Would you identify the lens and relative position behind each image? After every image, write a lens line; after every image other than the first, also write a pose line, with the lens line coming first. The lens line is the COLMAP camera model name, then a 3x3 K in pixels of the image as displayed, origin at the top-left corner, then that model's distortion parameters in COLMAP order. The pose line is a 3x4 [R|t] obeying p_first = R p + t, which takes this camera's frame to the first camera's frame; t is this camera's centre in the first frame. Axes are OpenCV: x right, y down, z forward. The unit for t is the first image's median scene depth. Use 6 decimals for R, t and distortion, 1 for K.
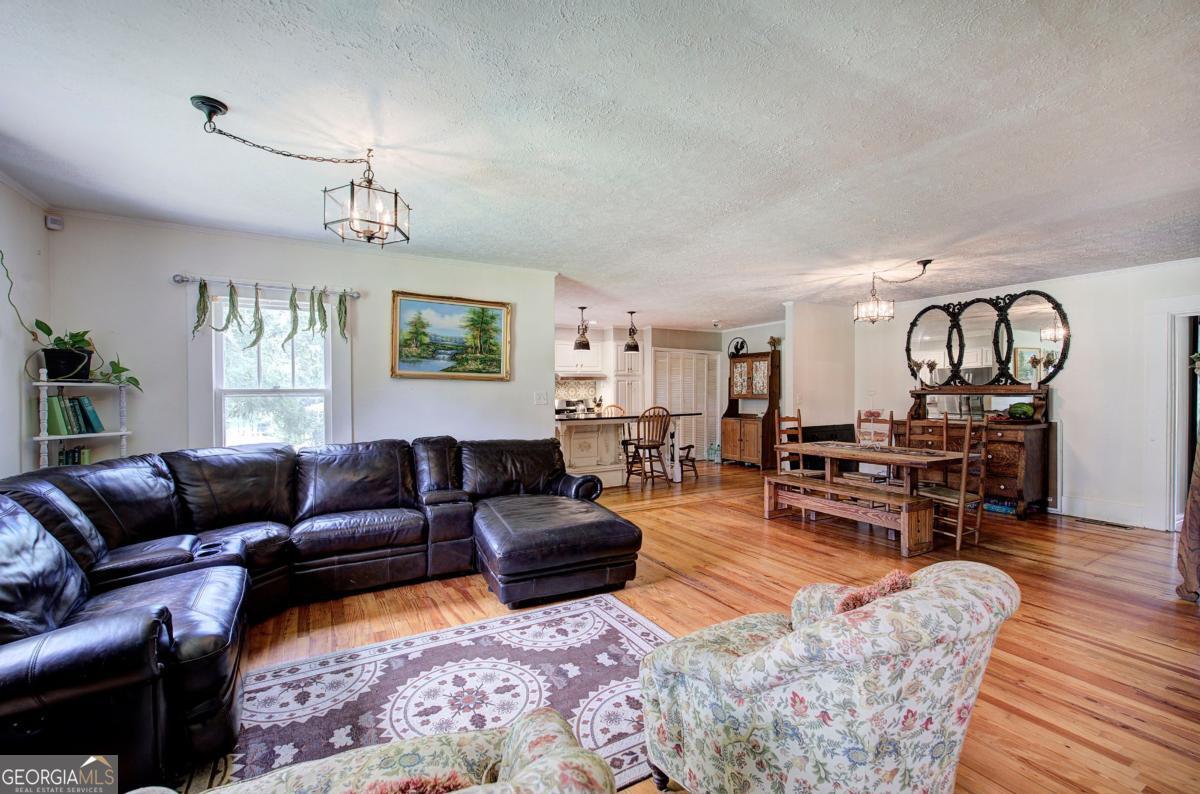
lens RADIAL K [[508.3, 0, 603.4], [0, 508.3, 395.3], [0, 0, 1]] dist [-0.003711, -0.000783]
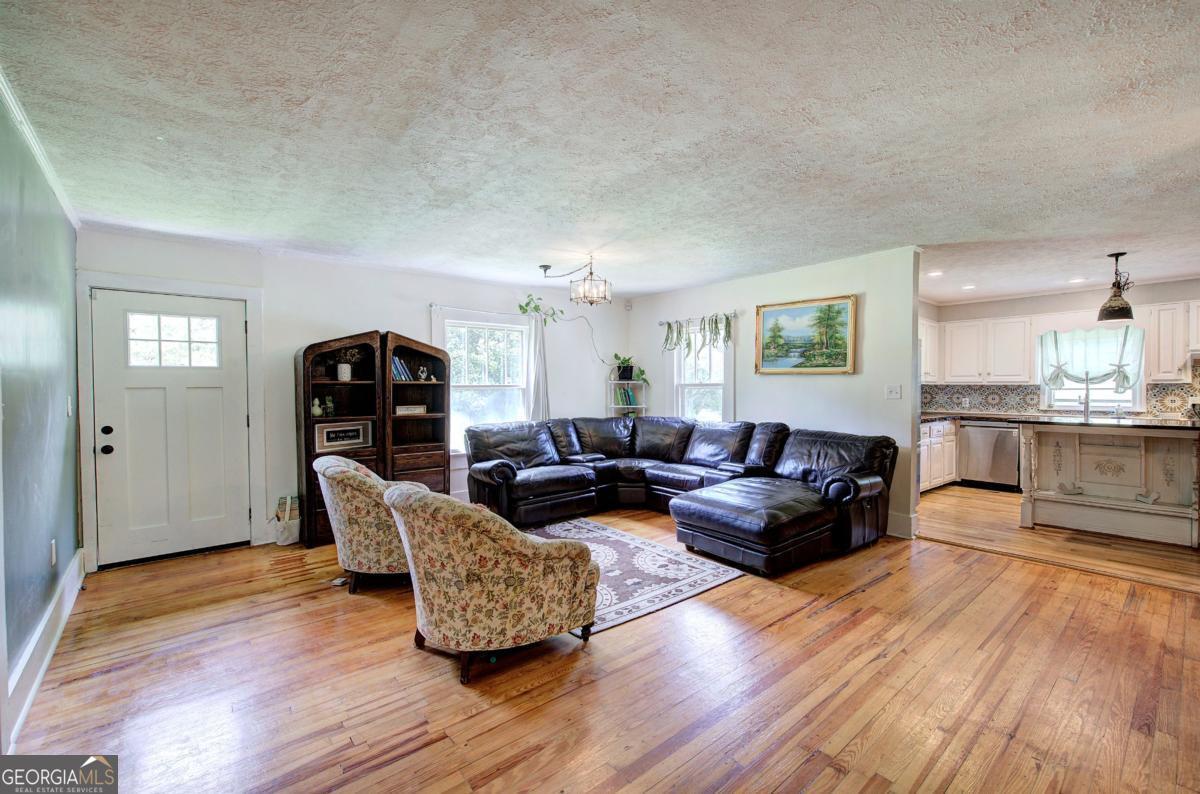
lens RADIAL K [[508.3, 0, 603.6], [0, 508.3, 394.4], [0, 0, 1]] dist [-0.003711, -0.000783]
pose [[0.174523, 0.016286, -0.984518, 0.982837], [-0.004862, 0.999865, 0.015678, -0.002900], [0.984641, 0.002050, 0.174579, 0.504469]]
